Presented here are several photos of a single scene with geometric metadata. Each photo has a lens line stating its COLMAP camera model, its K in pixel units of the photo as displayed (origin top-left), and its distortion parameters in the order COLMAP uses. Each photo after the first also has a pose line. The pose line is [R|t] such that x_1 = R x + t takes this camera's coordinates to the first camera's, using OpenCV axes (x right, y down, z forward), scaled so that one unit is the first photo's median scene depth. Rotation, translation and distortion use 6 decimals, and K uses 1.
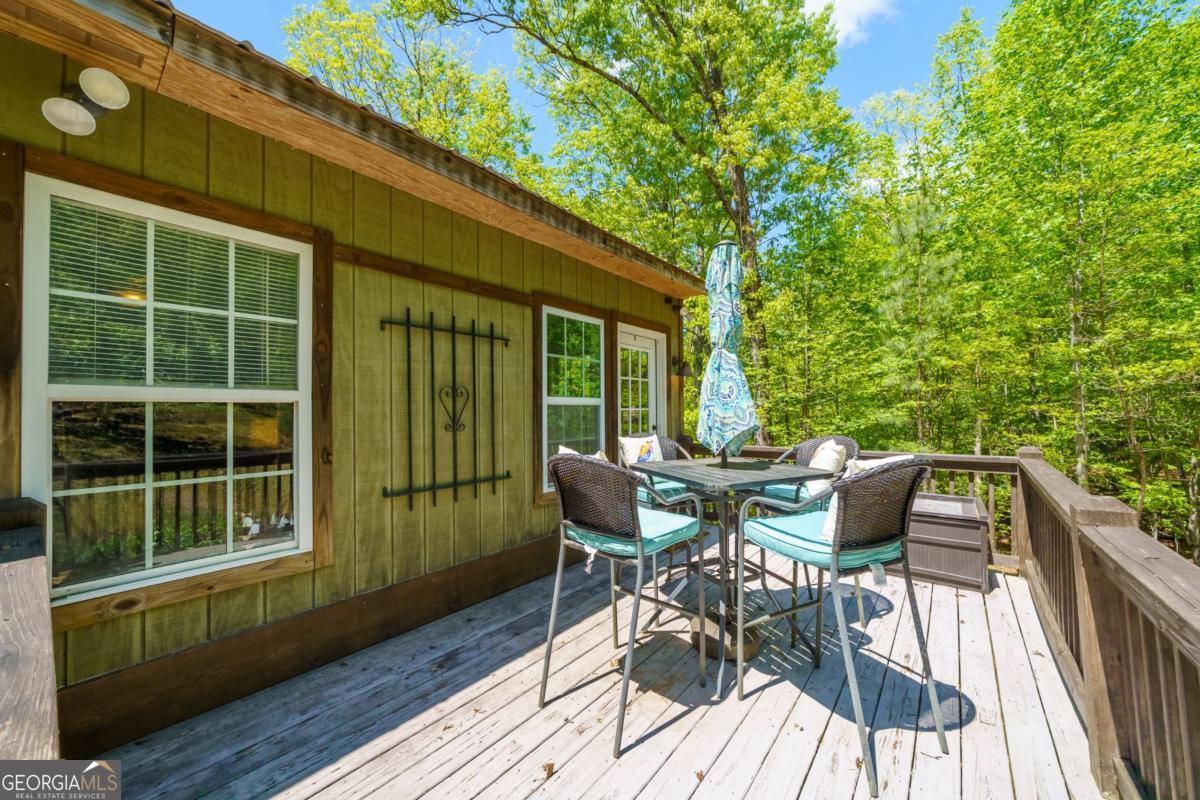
lens RADIAL K [[445.5, 0, 600.5], [0, 445.5, 401.3], [0, 0, 1]] dist [0.000097, 0.000000]
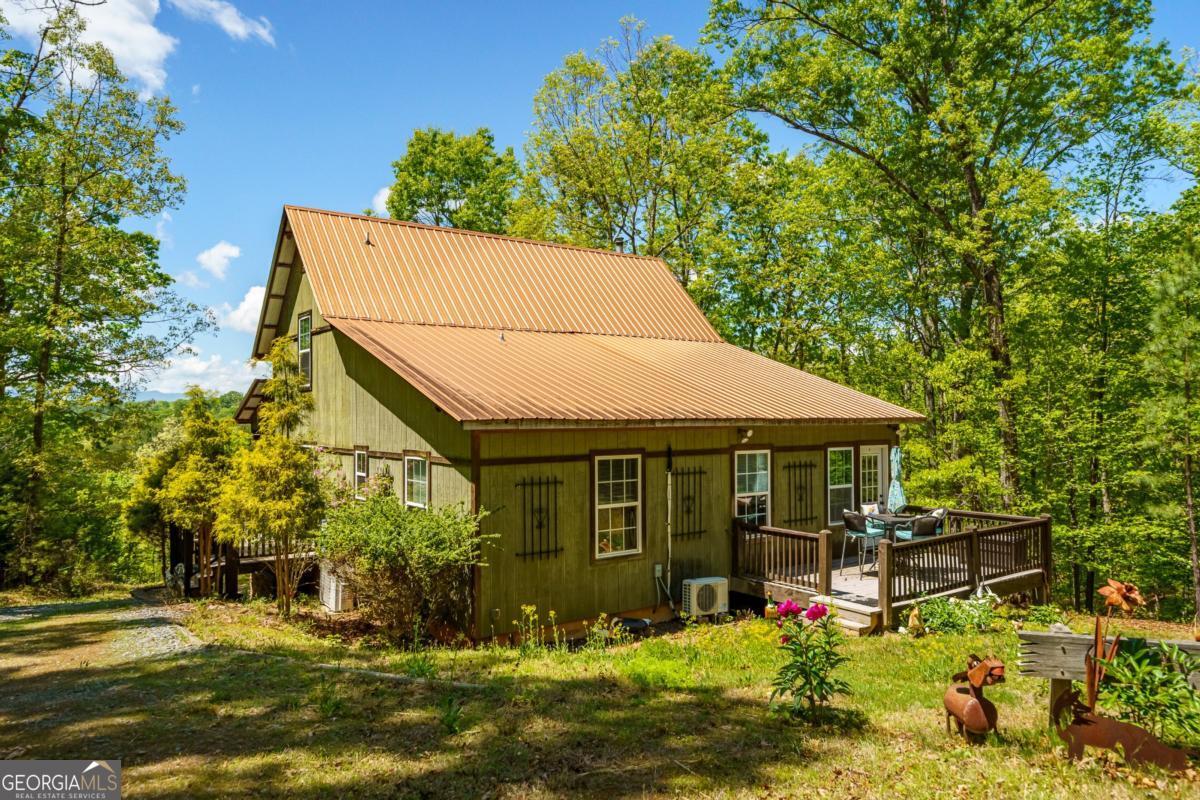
lens RADIAL K [[812.9, 0, 599.9], [0, 812.9, 401.8], [0, 0, 1]] dist [-0.008364, 0.002103]
pose [[0.965206, 0.001705, -0.261484, -0.185144], [0.001230, 0.999938, 0.011061, -0.555544], [0.261486, -0.010997, 0.965145, -3.842929]]
